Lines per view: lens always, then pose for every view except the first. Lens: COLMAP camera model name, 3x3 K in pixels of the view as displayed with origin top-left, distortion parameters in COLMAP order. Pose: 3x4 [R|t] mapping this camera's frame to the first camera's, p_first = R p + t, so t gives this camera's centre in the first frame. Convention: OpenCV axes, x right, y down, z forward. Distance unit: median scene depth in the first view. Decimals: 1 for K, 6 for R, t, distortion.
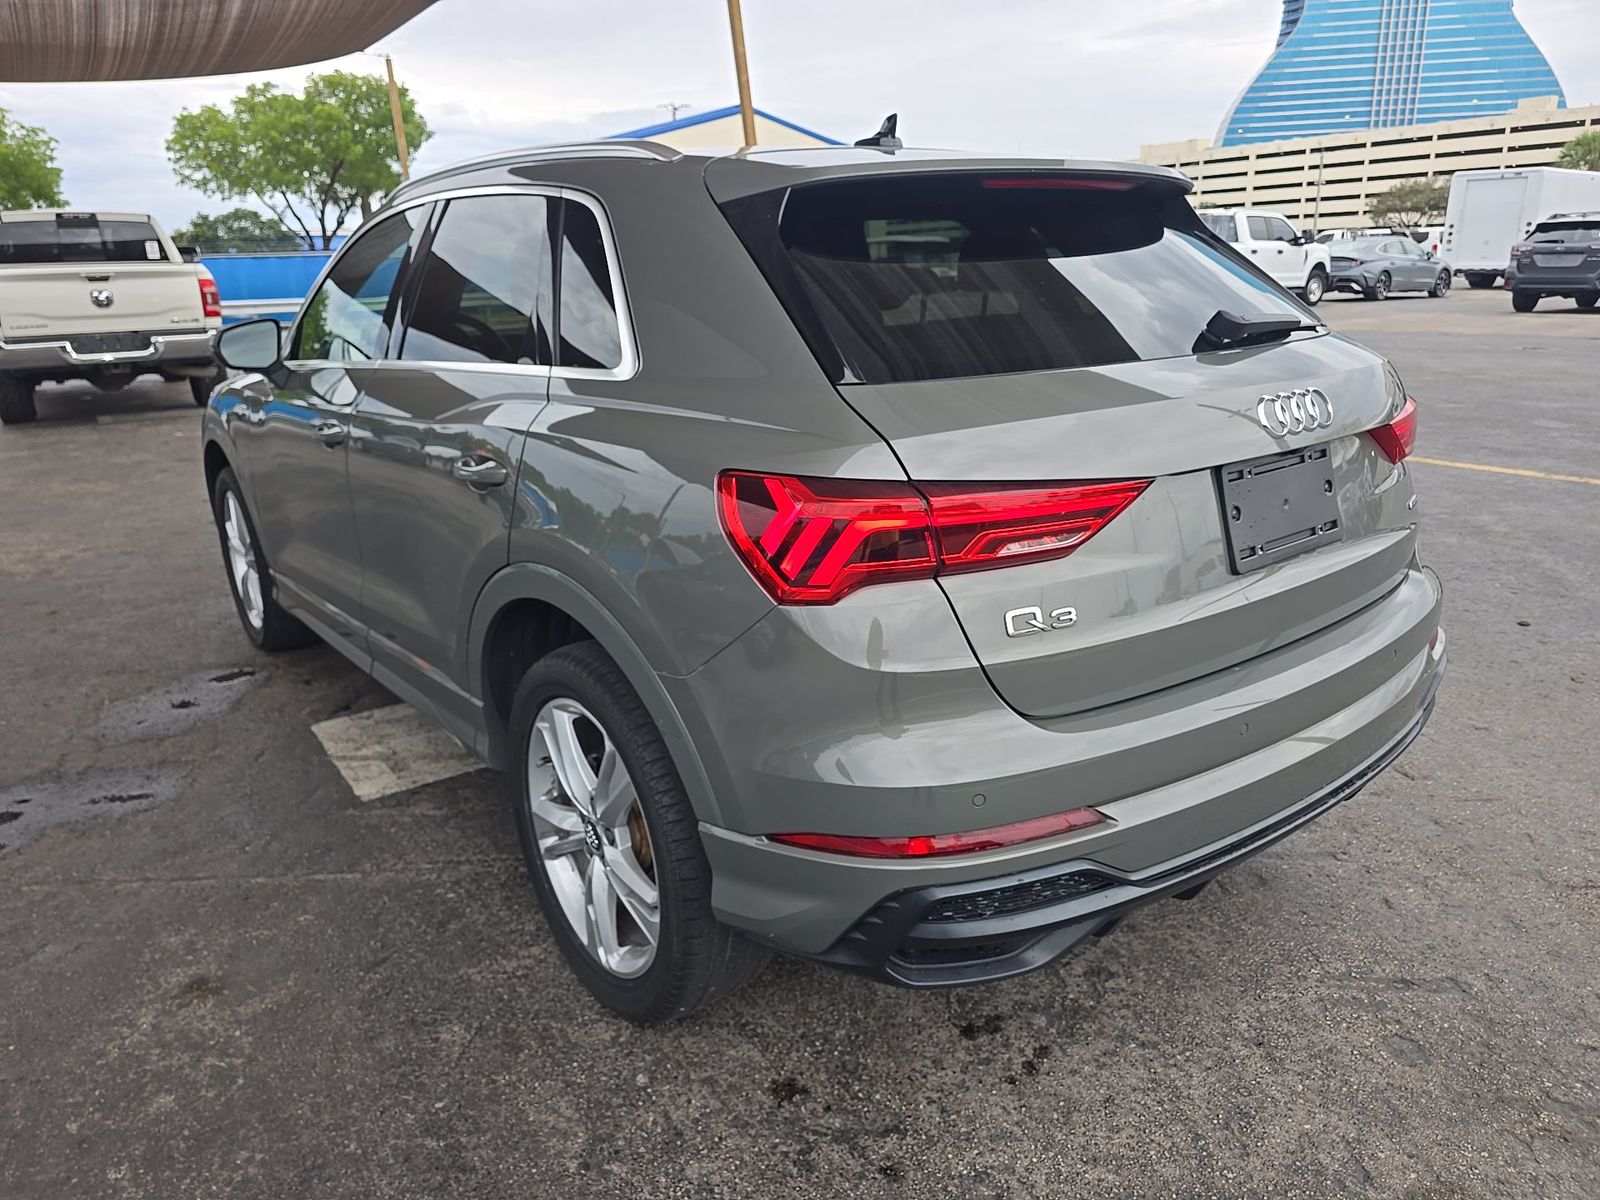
lens RADIAL K [[1089.7, 0, 803.6], [0, 1089.7, 593.0], [0, 0, 1]] dist [0.063187, -0.065765]
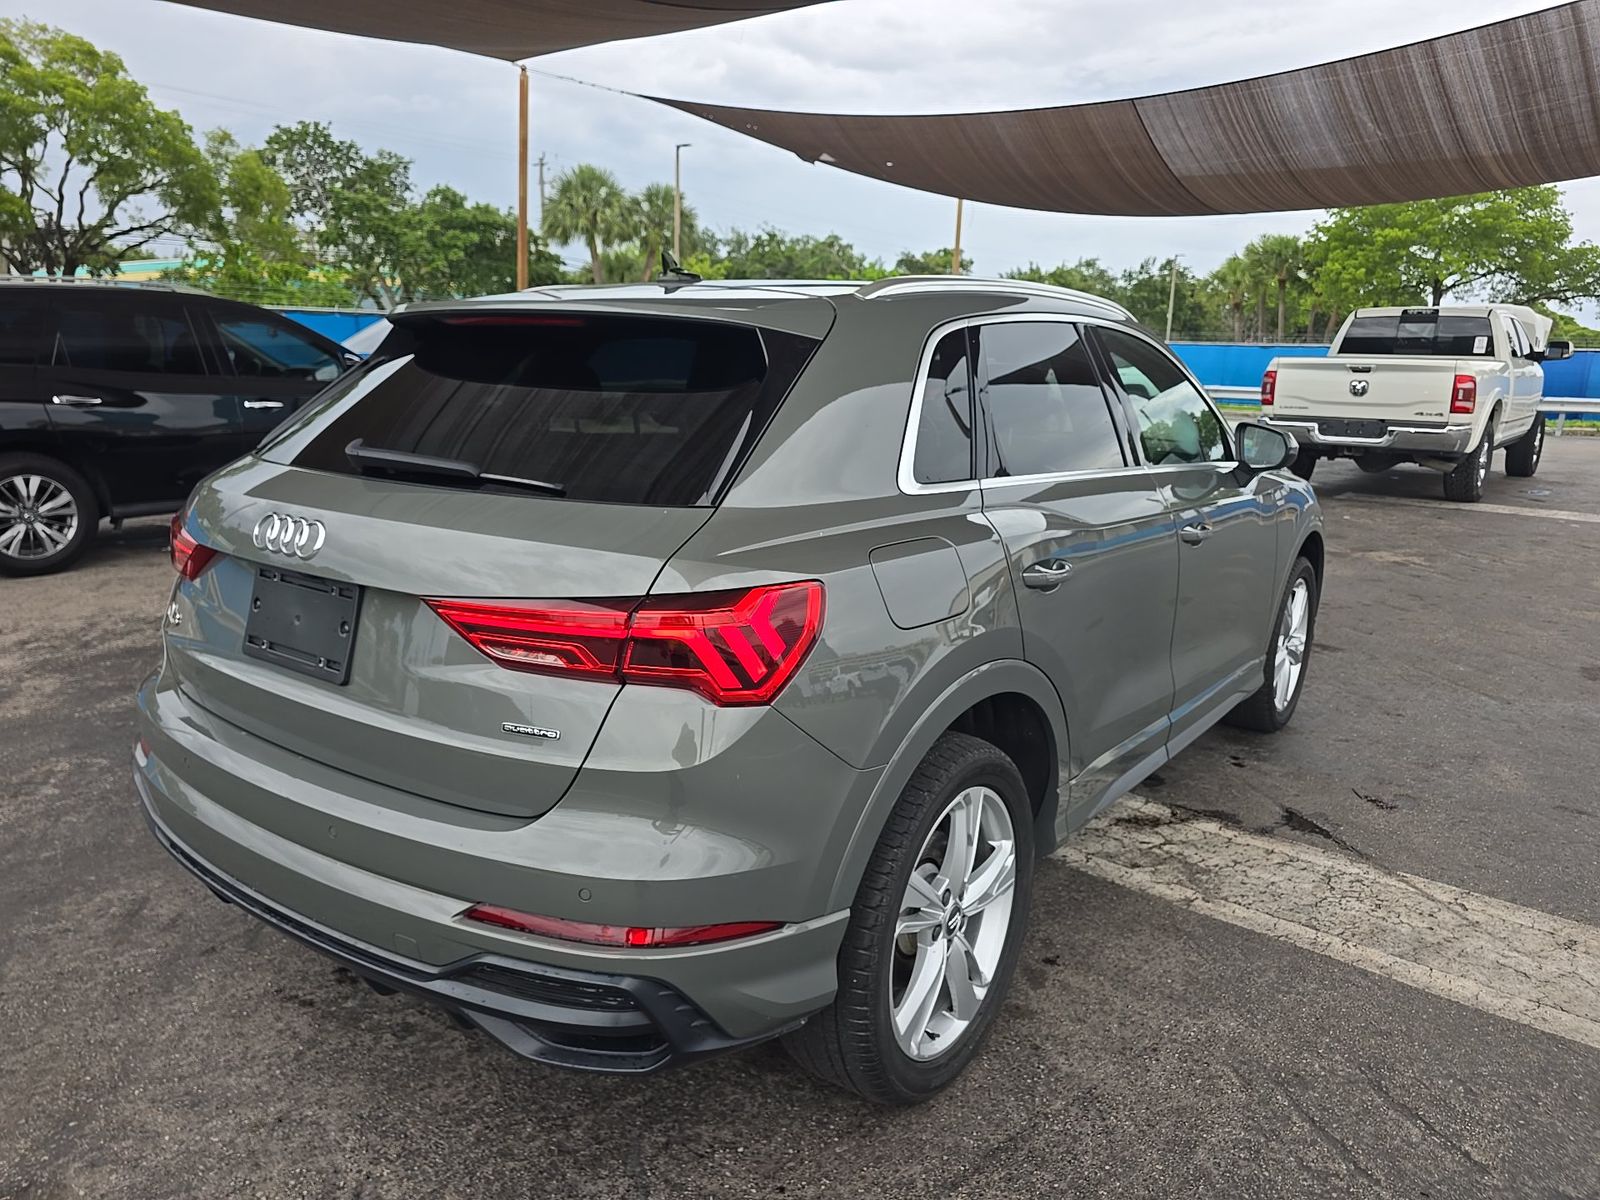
lens RADIAL K [[1089.7, 0, 803.6], [0, 1089.7, 593.0], [0, 0, 1]] dist [0.063187, -0.065765]
pose [[0.255855, 0.239088, -0.936683, 0.291508], [-0.304655, 0.939502, 0.156591, -0.079768], [0.917455, 0.245300, 0.313215, 0.206508]]
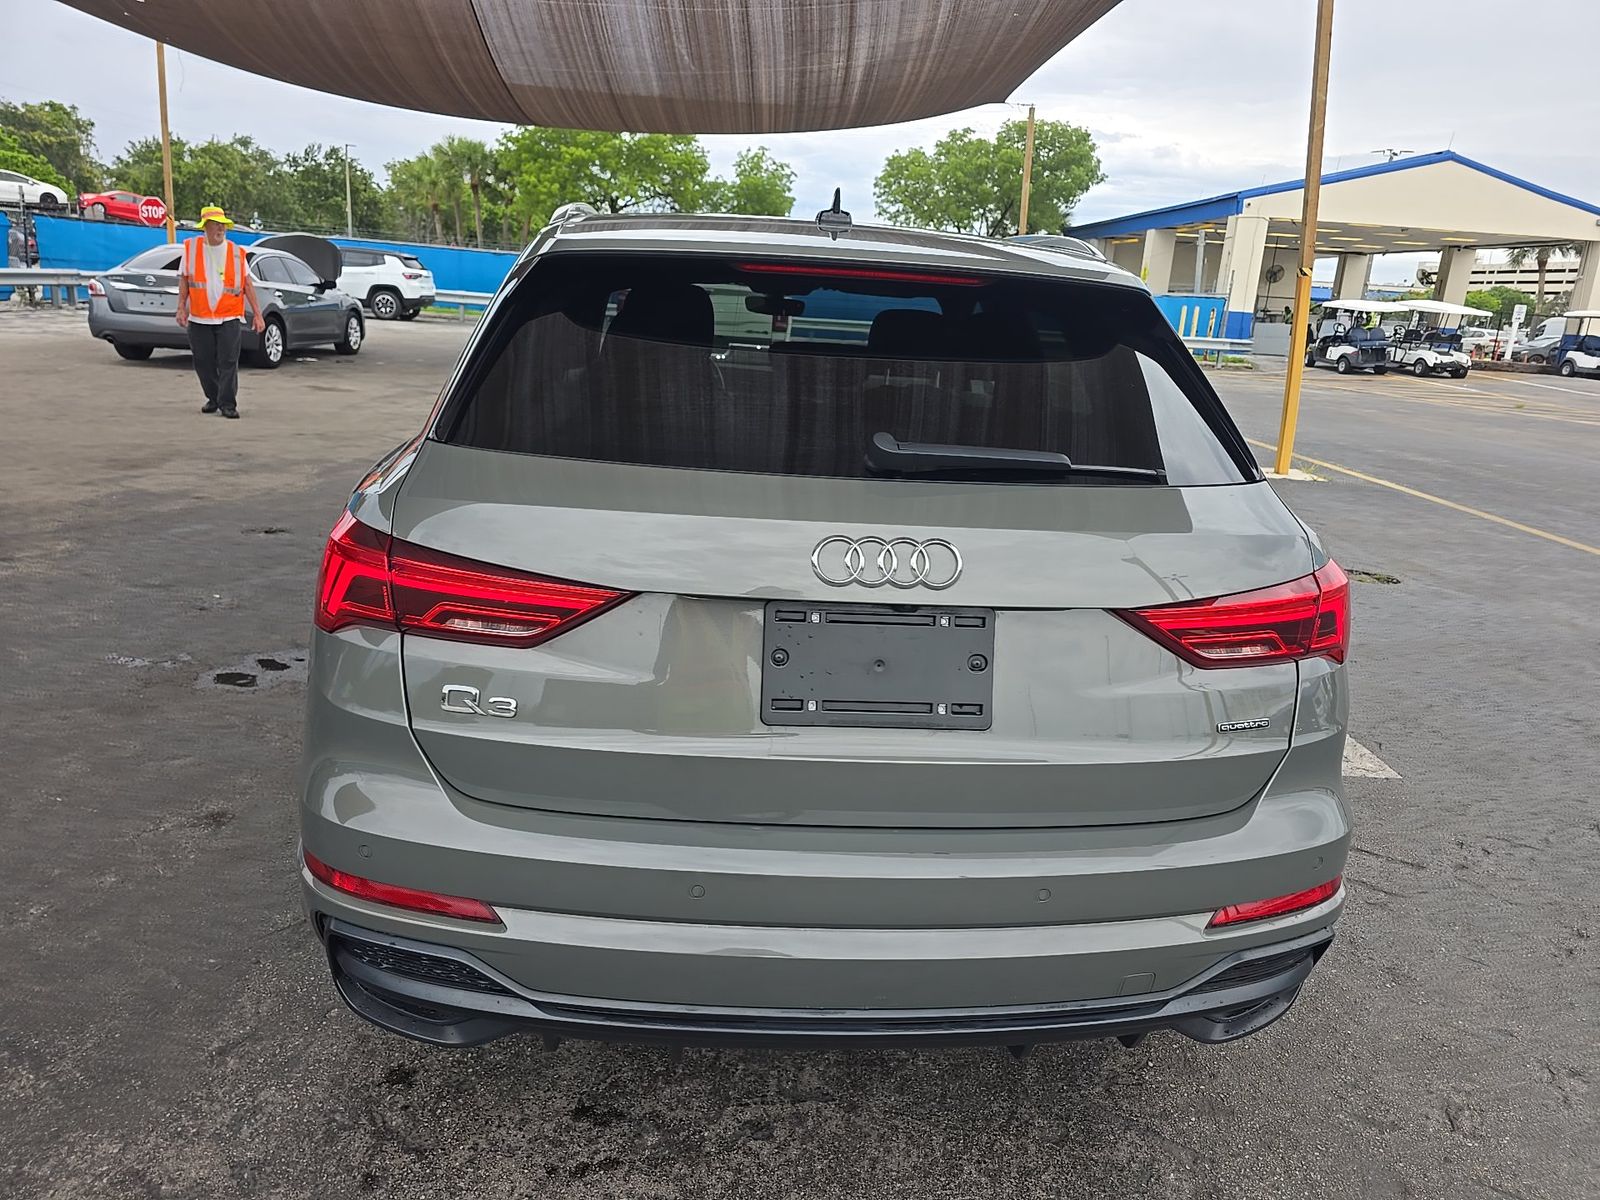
lens RADIAL K [[1066.3, 0, 808.7], [0, 1066.3, 611.0], [0, 0, 1]] dist [0.059837, -0.054790]
pose [[0.829211, 0.234973, -0.507147, 0.147132], [-0.240616, 0.969029, 0.055554, -0.028478], [0.504493, 0.075962, 0.860068, 0.050849]]
